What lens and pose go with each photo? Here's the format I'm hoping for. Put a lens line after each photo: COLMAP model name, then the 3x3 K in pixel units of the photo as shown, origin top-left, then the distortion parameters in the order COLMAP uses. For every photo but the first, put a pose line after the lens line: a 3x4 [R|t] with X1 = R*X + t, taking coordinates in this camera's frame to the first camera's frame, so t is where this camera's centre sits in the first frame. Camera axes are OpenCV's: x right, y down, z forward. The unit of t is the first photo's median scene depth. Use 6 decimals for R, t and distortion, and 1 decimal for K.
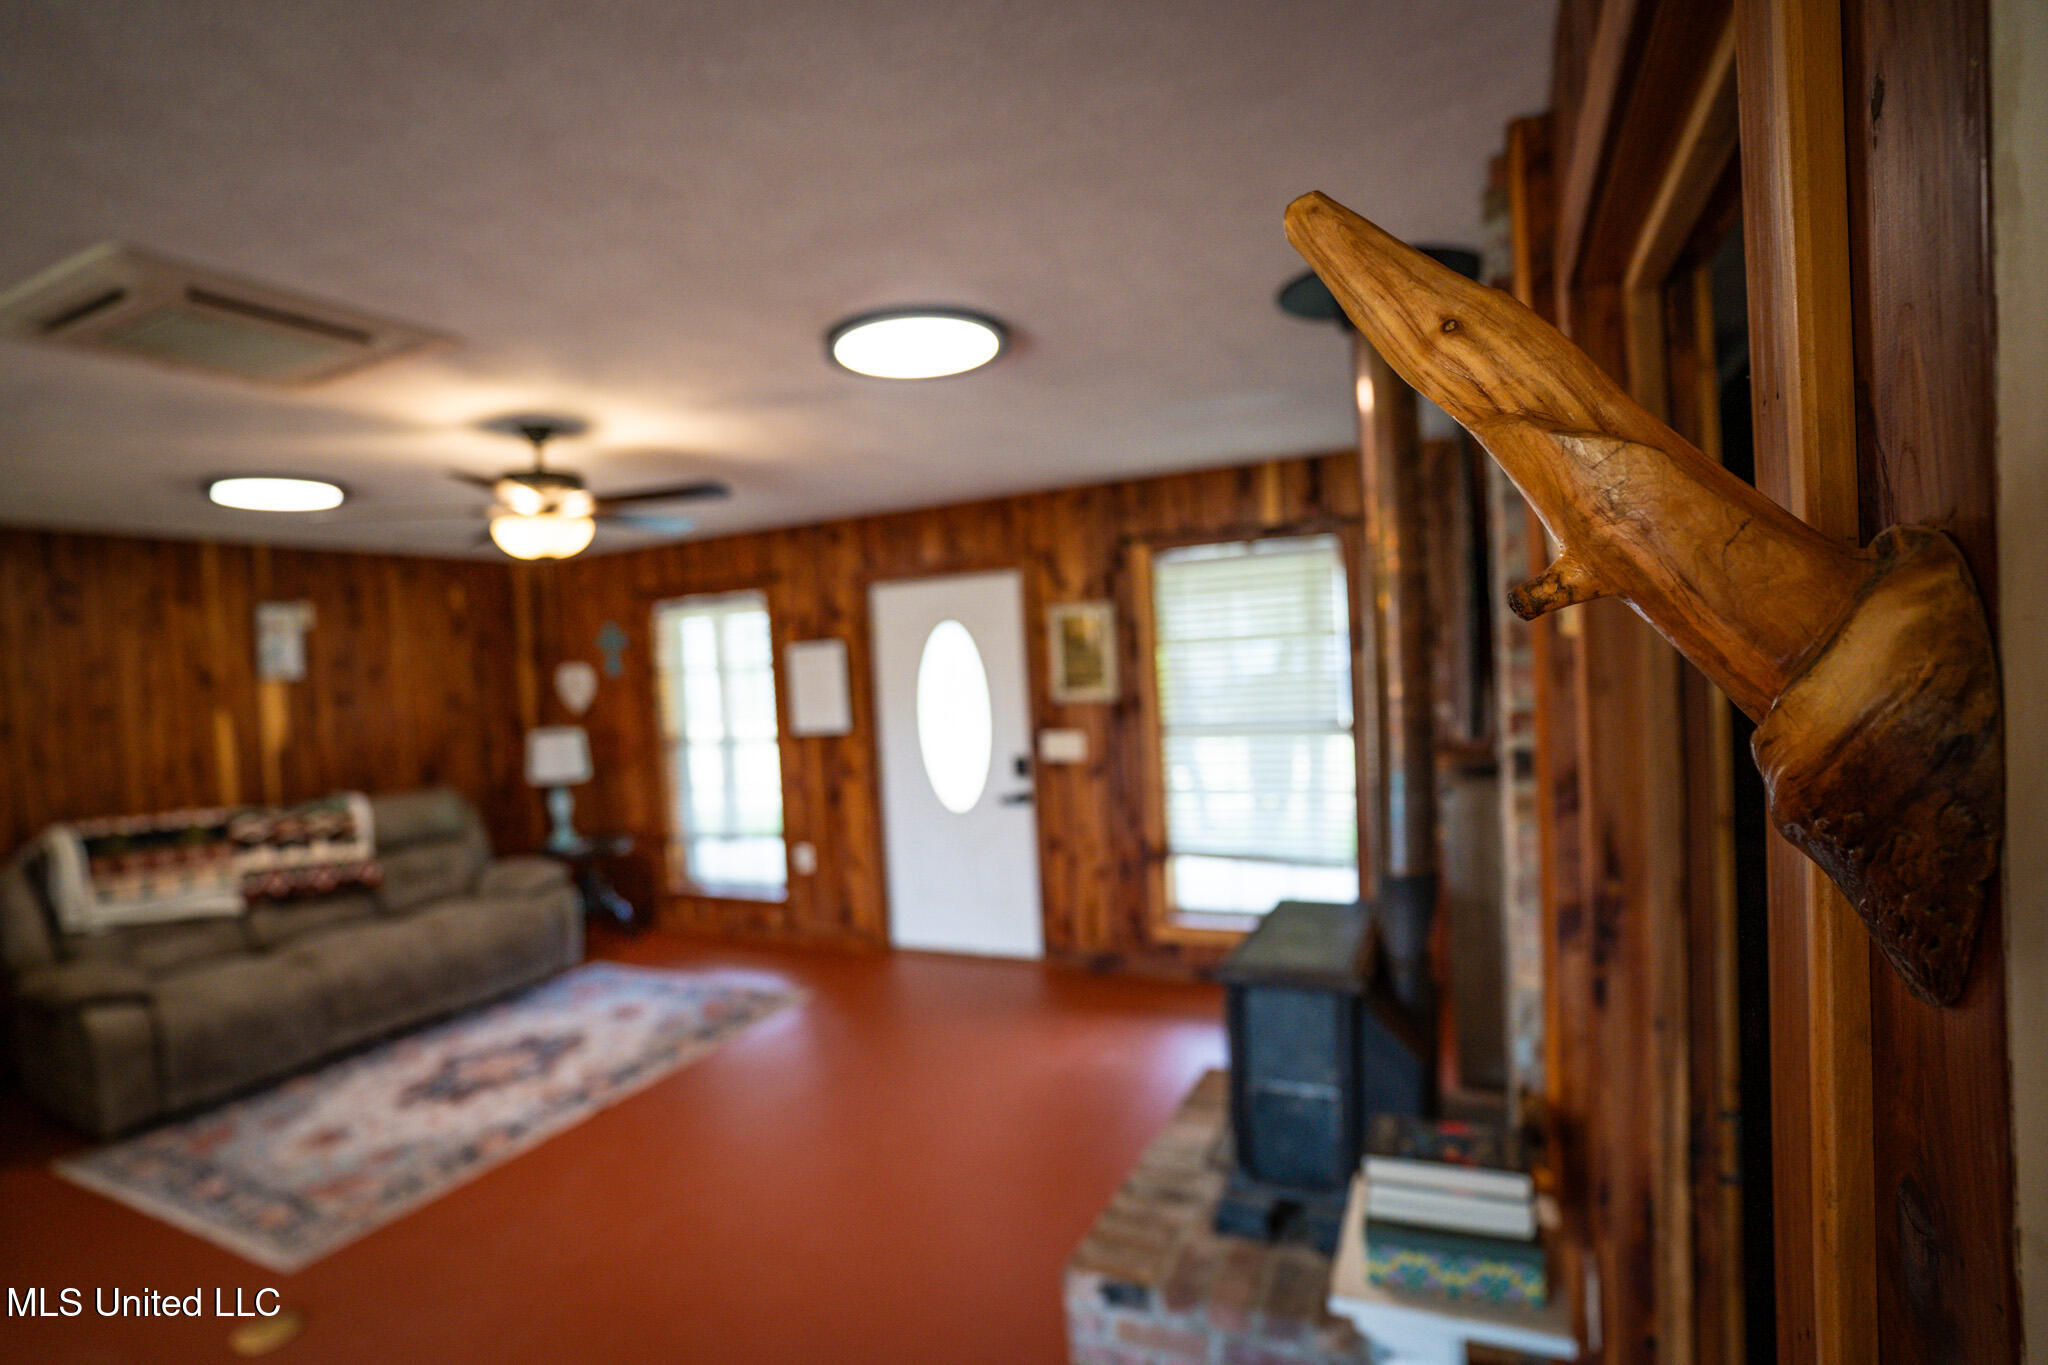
lens RADIAL K [[1012.6, 0, 1006.7], [0, 1012.6, 695.2], [0, 0, 1]] dist [-0.074379, 0.027887]
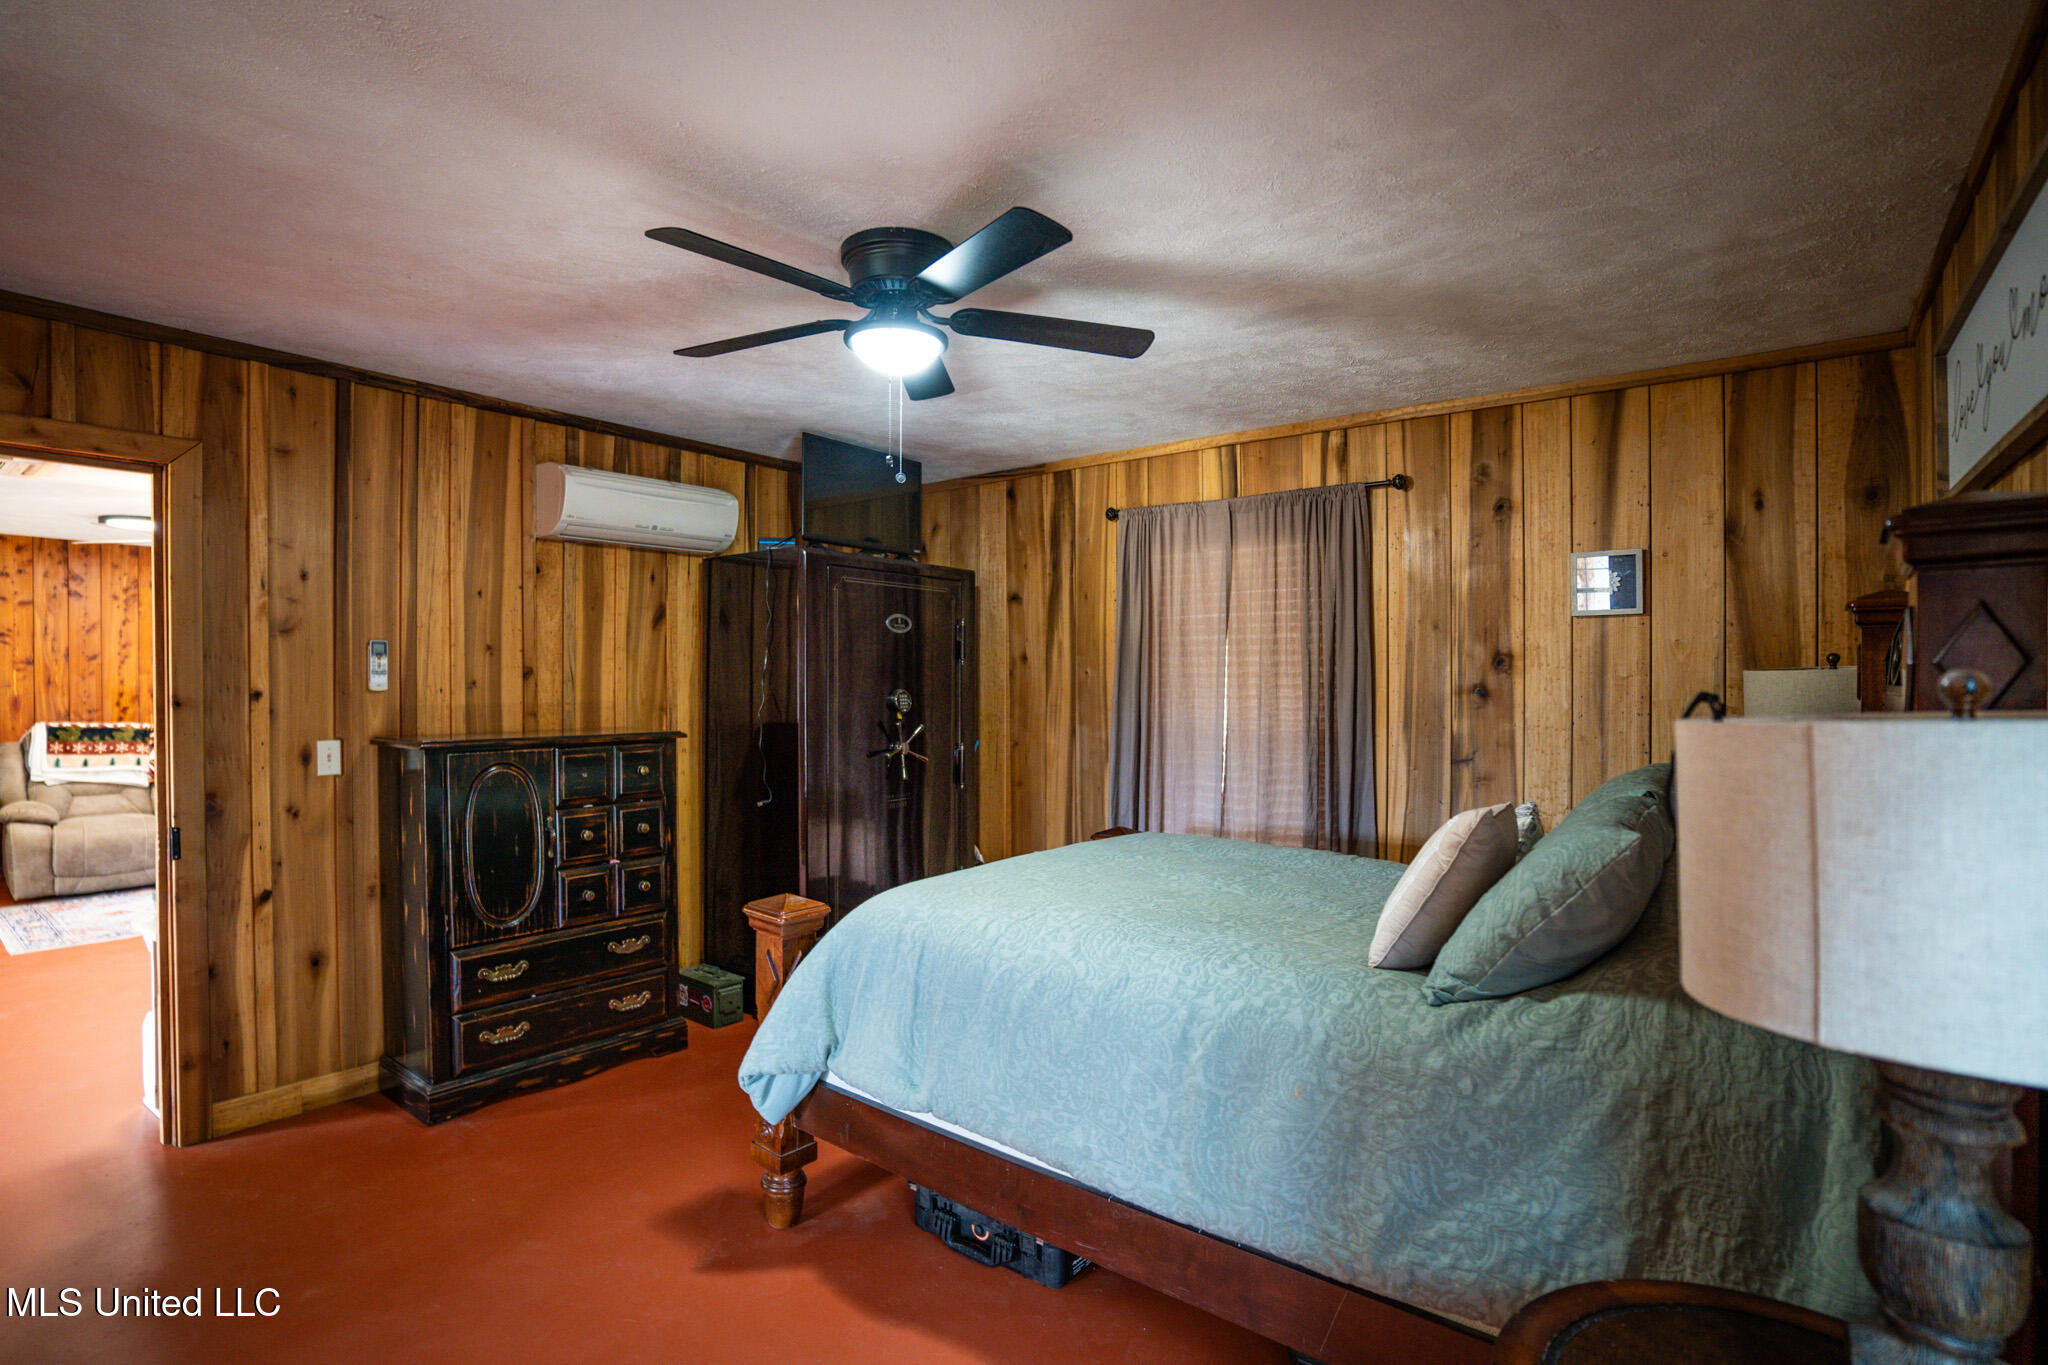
lens RADIAL K [[1012.6, 0, 1011.5], [0, 1012.6, 693.4], [0, 0, 1]] dist [-0.074379, 0.027887]
pose [[0.975760, 0.060197, -0.210399, 0.779659], [-0.064517, 0.997822, -0.013722, 0.003763], [0.209115, 0.026964, 0.977519, -0.211126]]
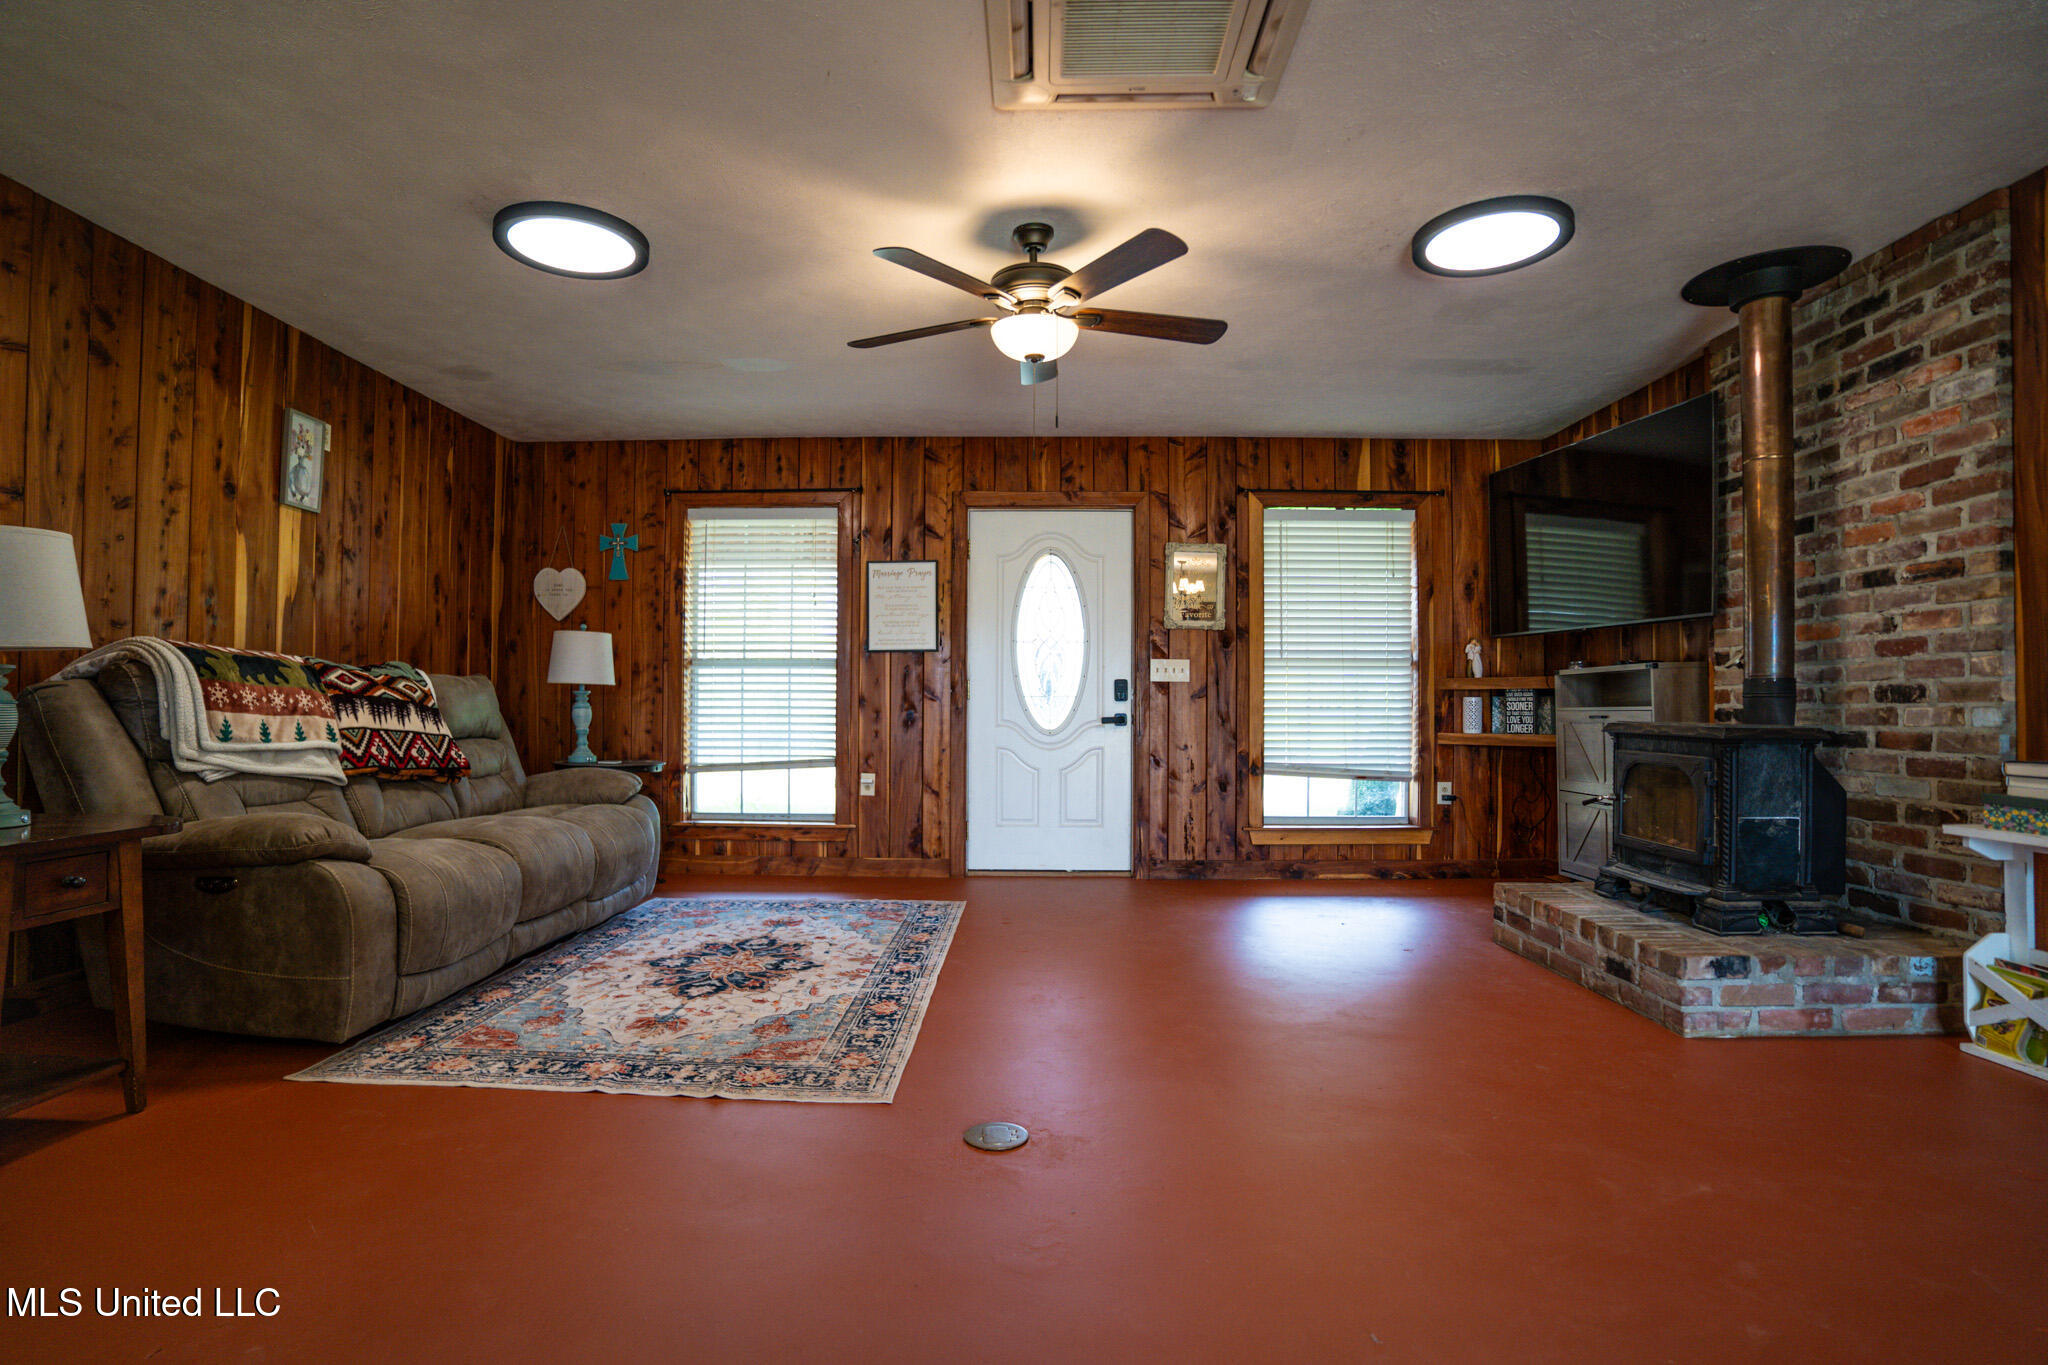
lens RADIAL K [[1012.6, 0, 994.7], [0, 1012.6, 696.6], [0, 0, 1]] dist [-0.074379, 0.027887]
pose [[0.908958, 0.066010, 0.411629, -0.566873], [-0.040403, 0.996685, -0.070614, 0.164798], [-0.414925, 0.047555, 0.908612, 0.092867]]
